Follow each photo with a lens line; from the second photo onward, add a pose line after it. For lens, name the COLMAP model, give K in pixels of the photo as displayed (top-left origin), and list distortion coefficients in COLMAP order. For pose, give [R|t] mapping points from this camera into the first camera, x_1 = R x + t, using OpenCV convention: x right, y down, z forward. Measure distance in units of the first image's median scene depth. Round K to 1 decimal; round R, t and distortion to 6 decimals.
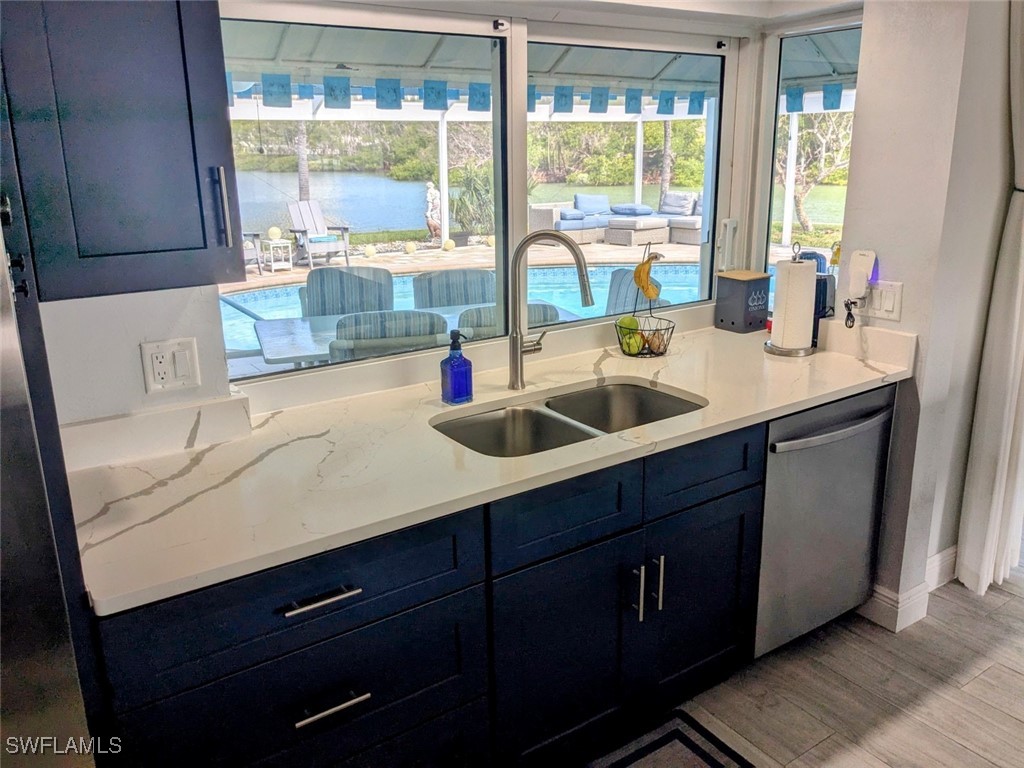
lens RADIAL K [[789.6, 0, 514.0], [0, 789.6, 361.1], [0, 0, 1]] dist [0.077957, -0.120694]
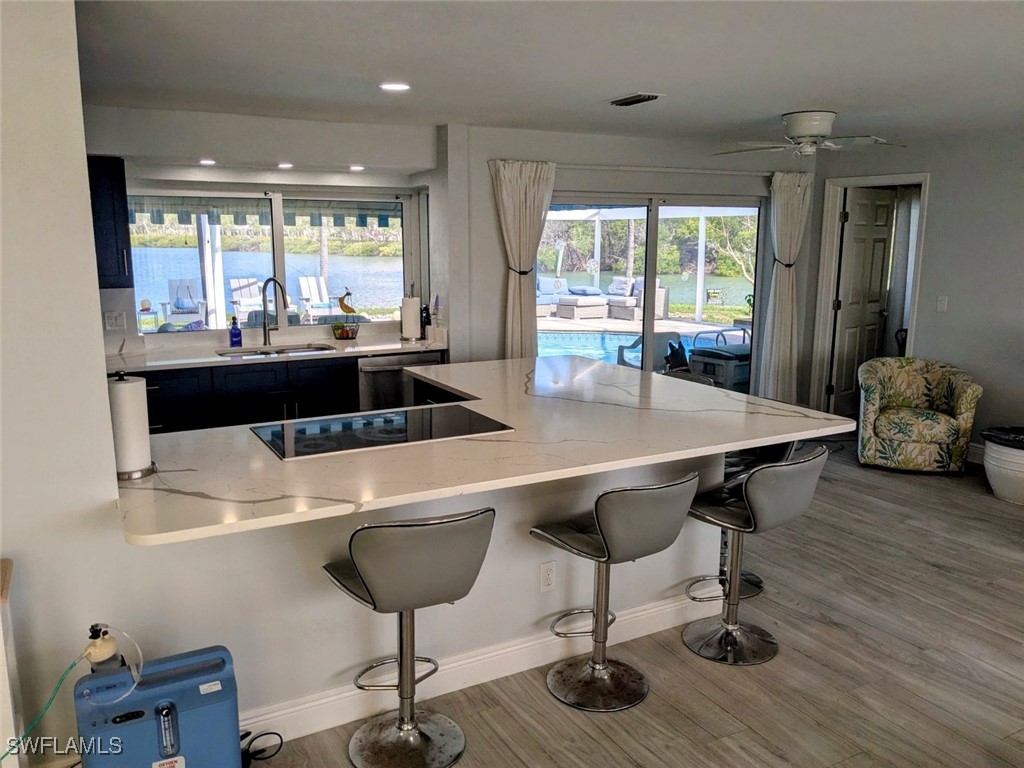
lens RADIAL K [[793.7, 0, 512.0], [0, 793.7, 384.0], [0, 0, 1]] dist [0.048185, -0.095065]
pose [[0.994776, 0.034407, -0.096110, 0.173437], [-0.041864, 0.996176, -0.076687, 0.054345], [0.093104, 0.080310, 0.992412, -0.228104]]
